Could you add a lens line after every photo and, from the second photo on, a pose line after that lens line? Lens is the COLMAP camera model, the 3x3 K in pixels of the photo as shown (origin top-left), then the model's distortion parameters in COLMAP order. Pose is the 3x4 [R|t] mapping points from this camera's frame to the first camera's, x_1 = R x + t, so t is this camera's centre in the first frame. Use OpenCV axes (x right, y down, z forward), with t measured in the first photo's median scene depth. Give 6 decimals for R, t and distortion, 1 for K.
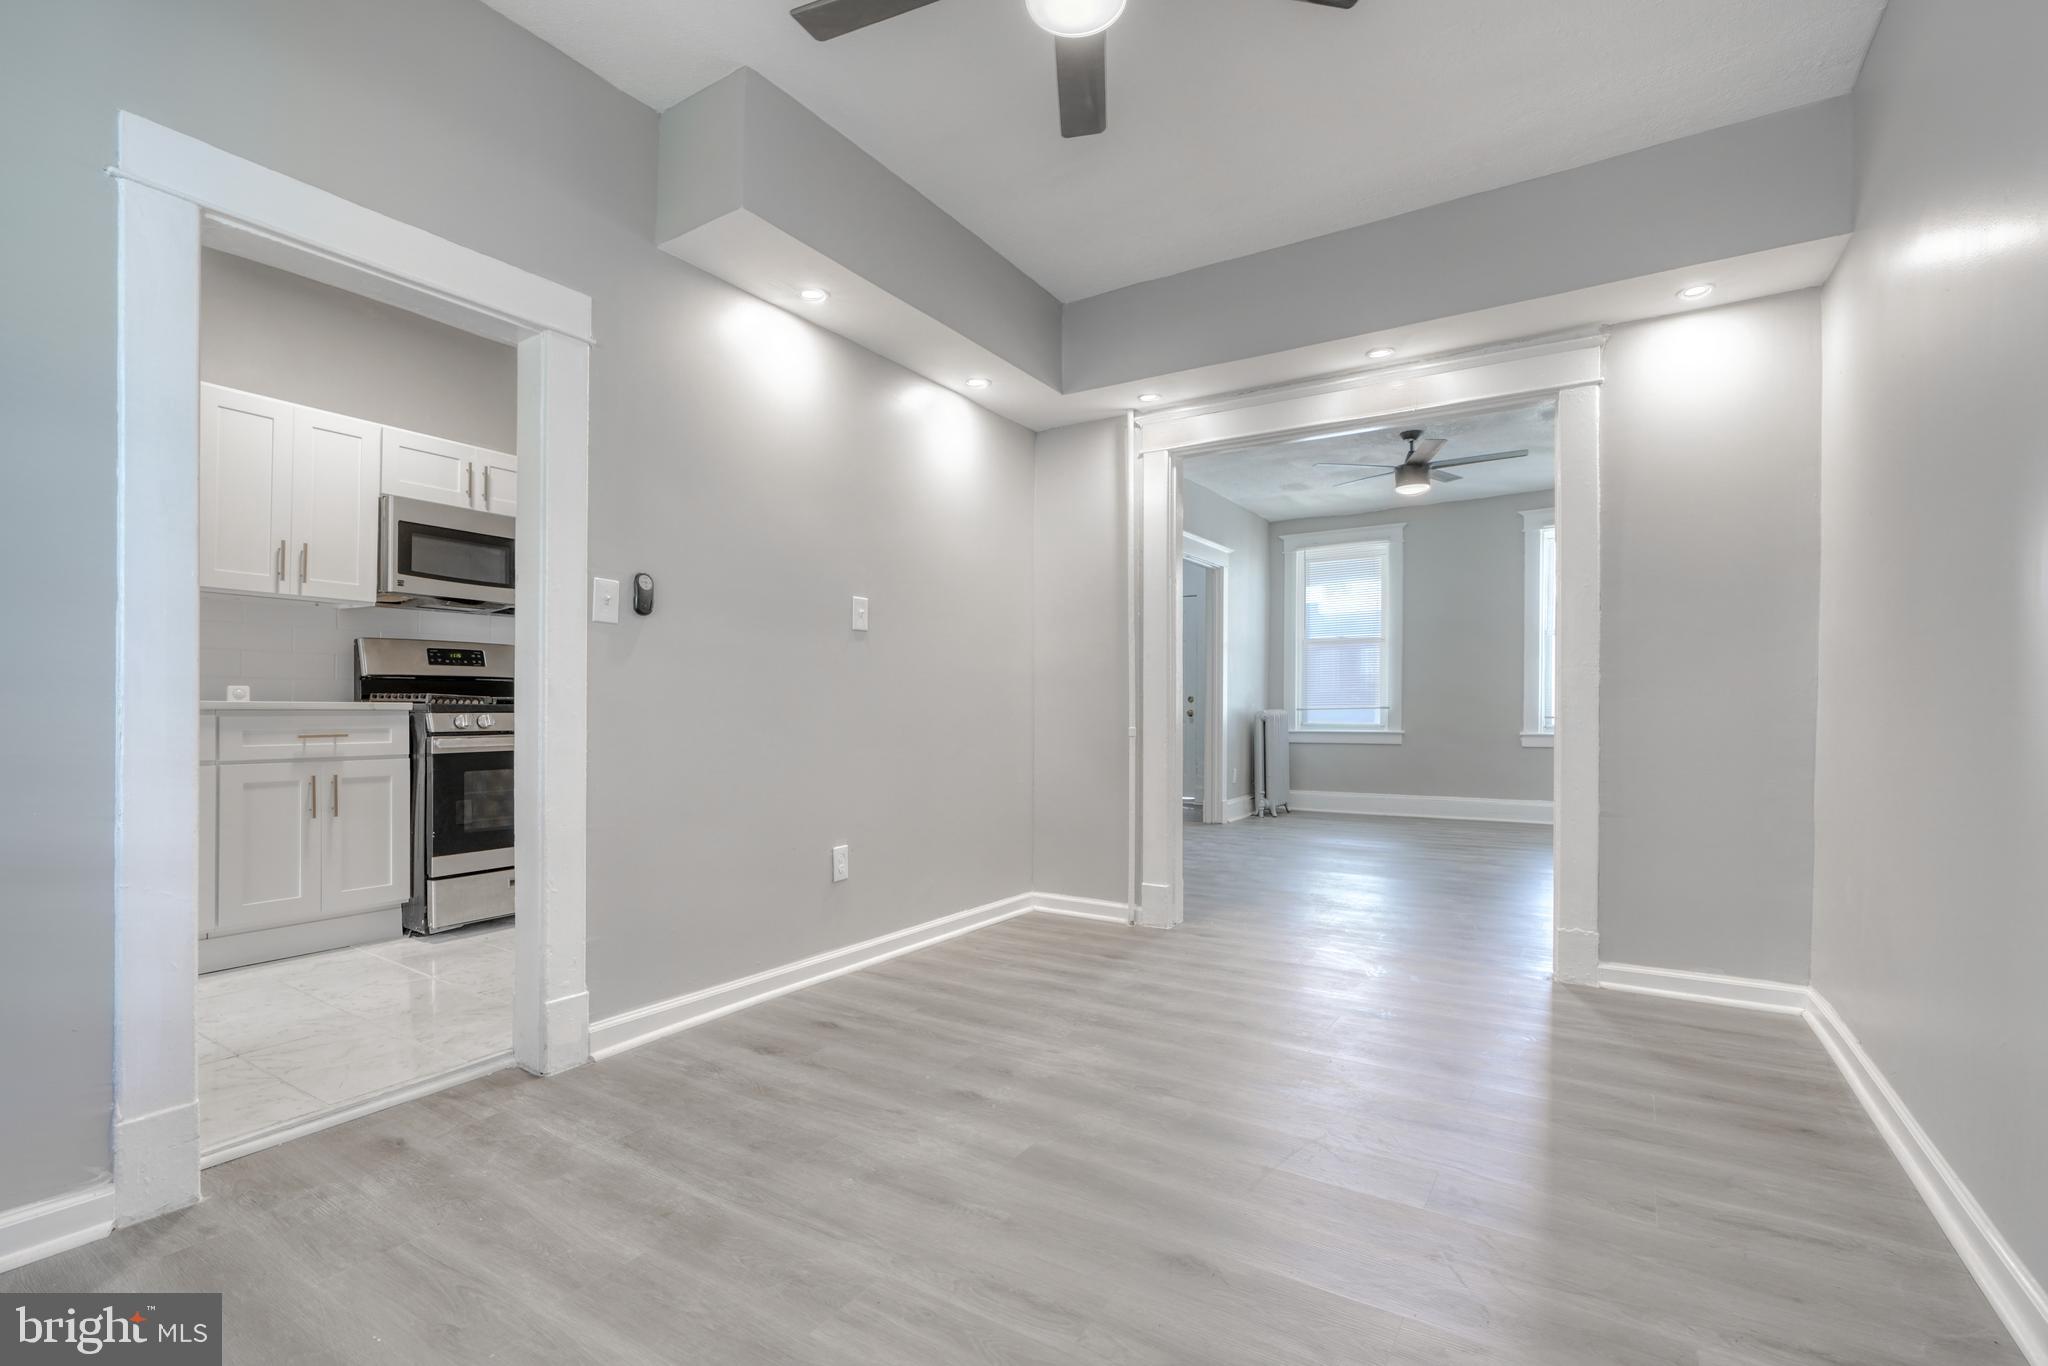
lens RADIAL K [[961.7, 0, 1016.3], [0, 961.7, 692.6], [0, 0, 1]] dist [-0.008165, 0.002738]
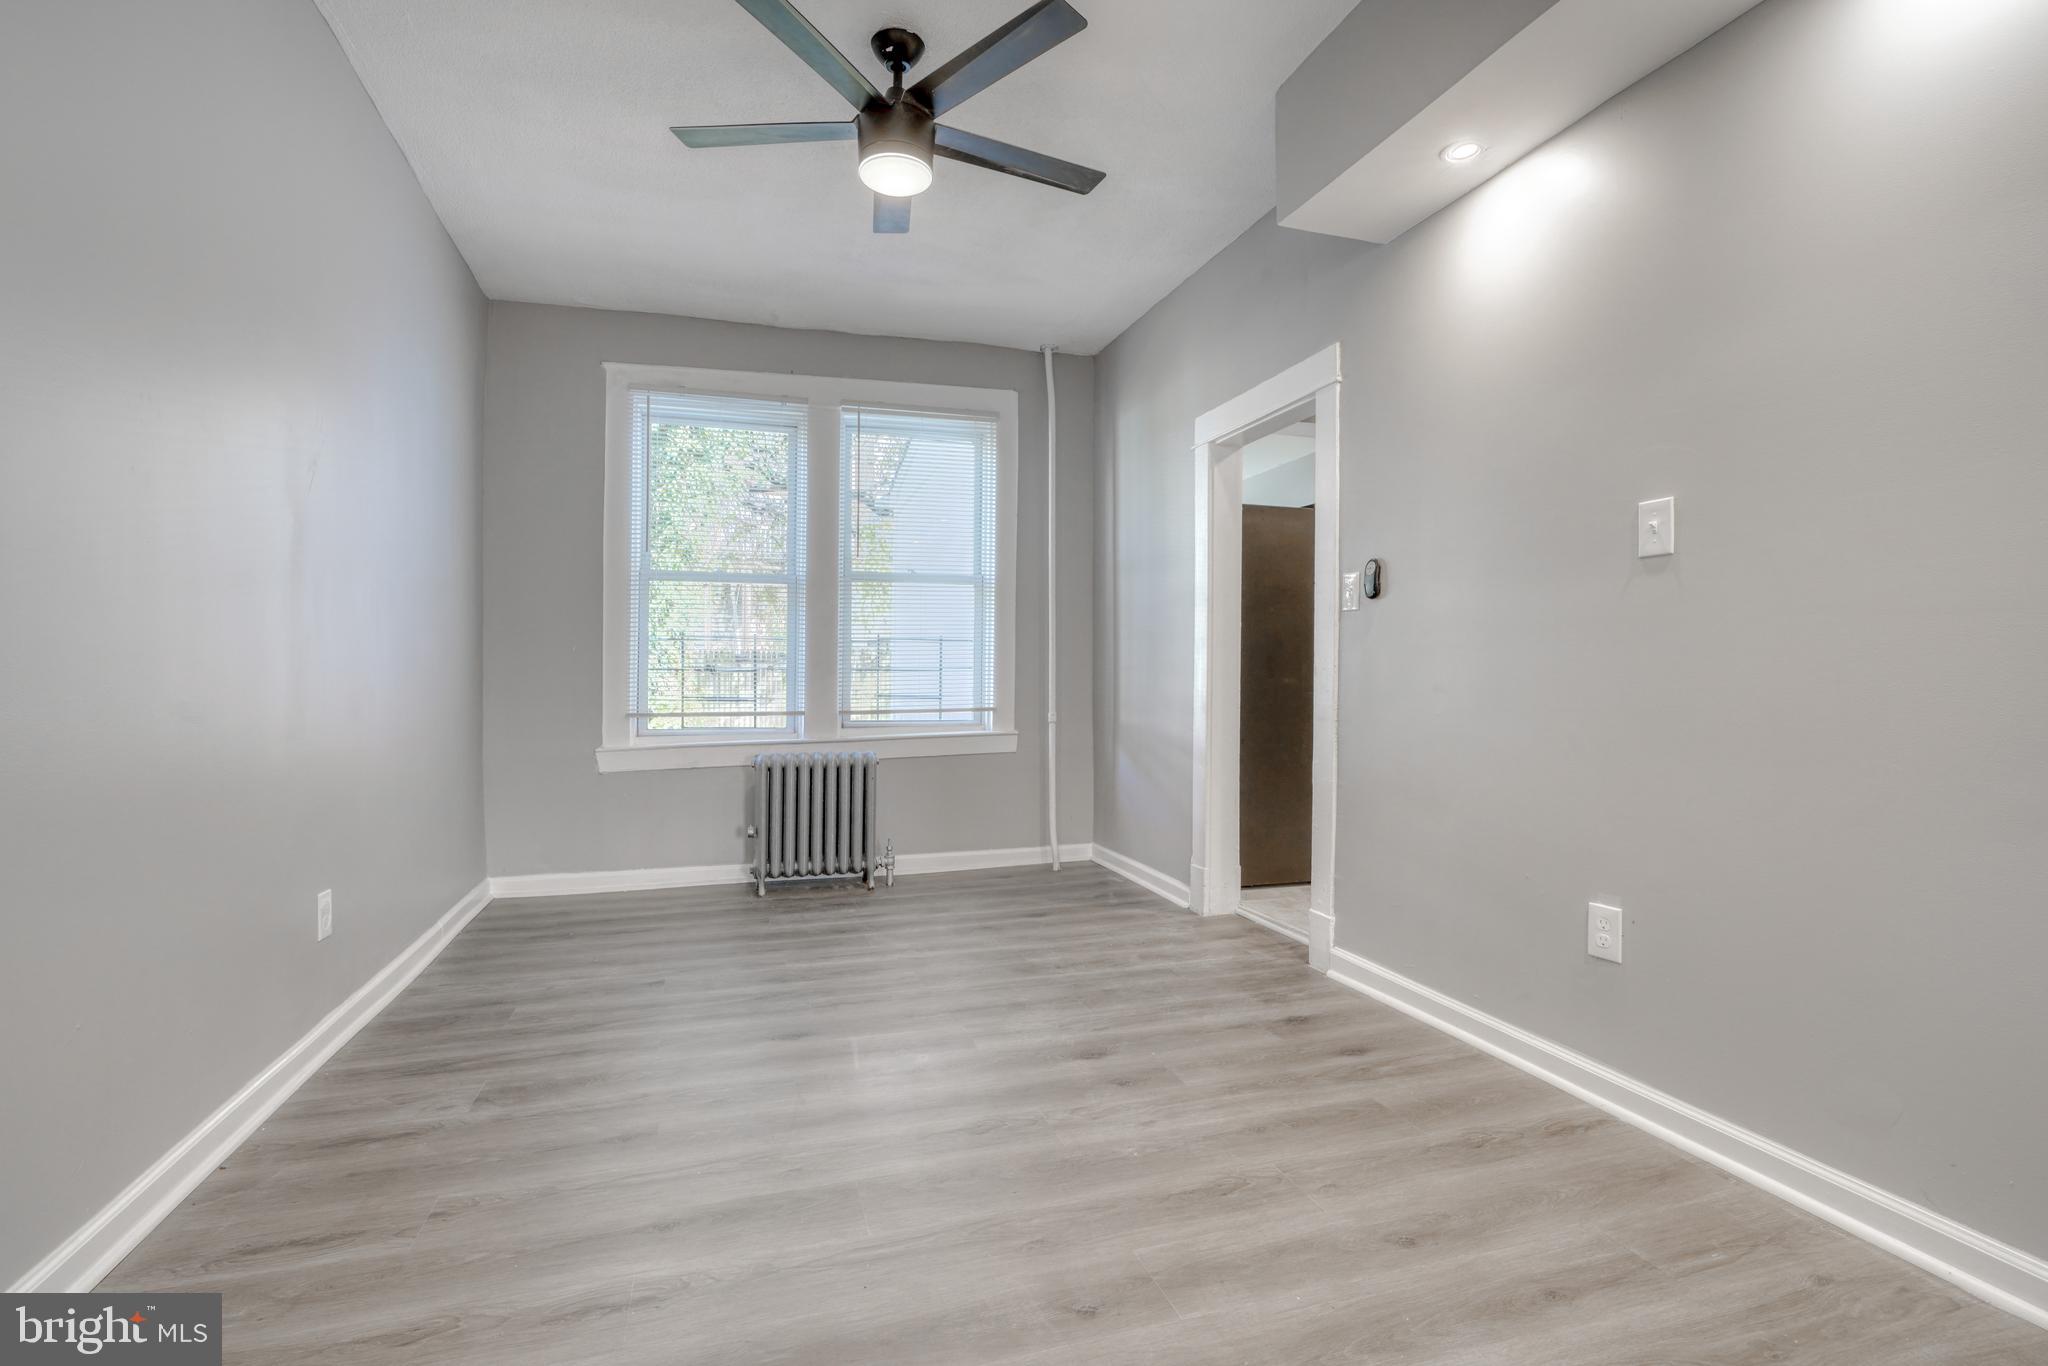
lens RADIAL K [[961.7, 0, 1027.8], [0, 961.7, 677.1], [0, 0, 1]] dist [-0.008165, 0.002738]
pose [[-0.646701, -0.005282, -0.762726, 0.262364], [0.006001, 0.999910, -0.012013, 0.006798], [0.762720, -0.012346, -0.646611, 0.536759]]
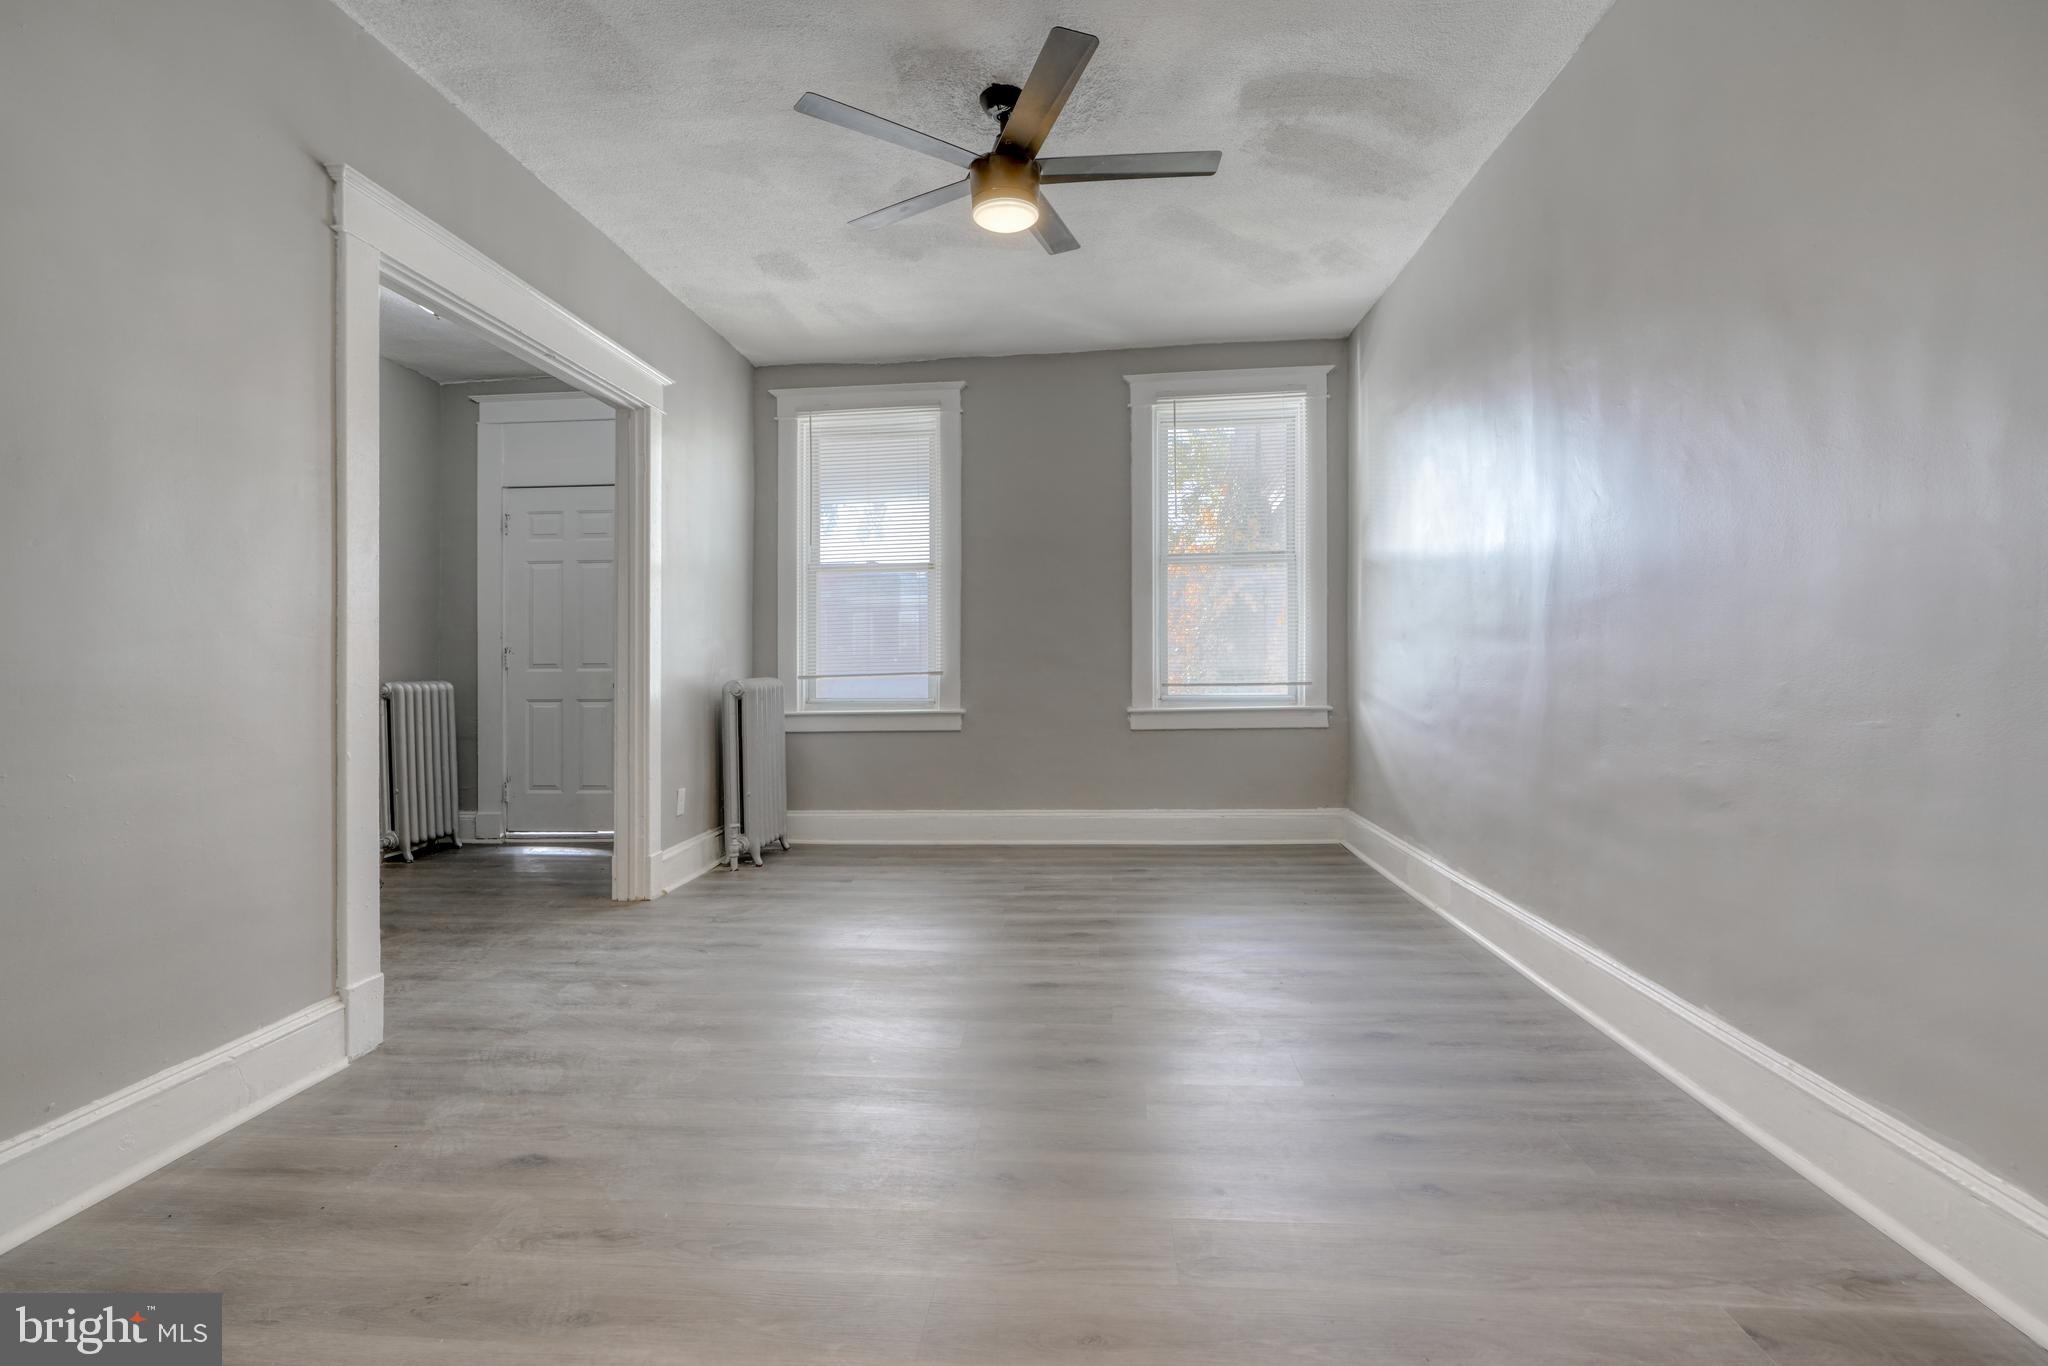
lens RADIAL K [[961.7, 0, 1011.8], [0, 961.7, 679.4], [0, 0, 1]] dist [-0.008165, 0.002738]
pose [[0.892934, -0.013354, 0.449989, 0.154934], [0.002548, 0.999694, 0.024610, 0.005082], [-0.450180, -0.020828, 0.892695, 0.443852]]
